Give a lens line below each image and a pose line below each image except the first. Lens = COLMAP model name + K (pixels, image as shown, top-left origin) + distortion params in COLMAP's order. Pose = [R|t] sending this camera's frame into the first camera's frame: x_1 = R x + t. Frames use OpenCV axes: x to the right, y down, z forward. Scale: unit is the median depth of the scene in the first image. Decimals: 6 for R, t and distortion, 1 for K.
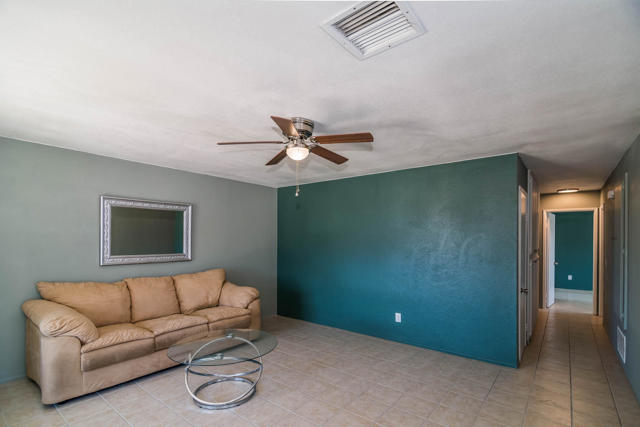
lens RADIAL K [[303.7, 0, 316.2], [0, 303.7, 236.7], [0, 0, 1]] dist [0.001444, -0.000753]
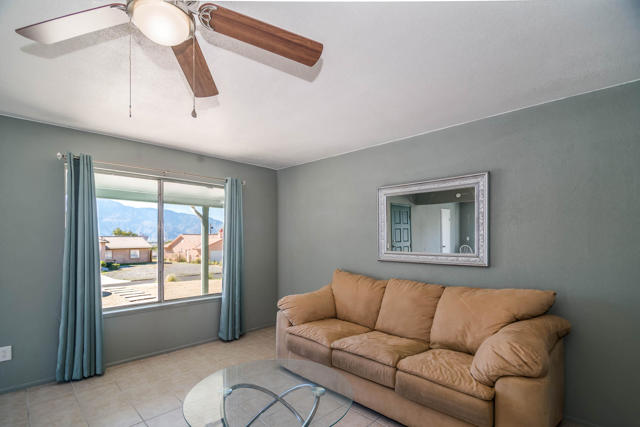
lens RADIAL K [[303.7, 0, 316.2], [0, 303.7, 236.7], [0, 0, 1]] dist [0.001444, -0.000753]
pose [[-0.091436, -0.007287, -0.995784, 0.252901], [0.008314, 0.999933, -0.008081, 0.026761], [0.995776, -0.009018, -0.091369, 0.877441]]
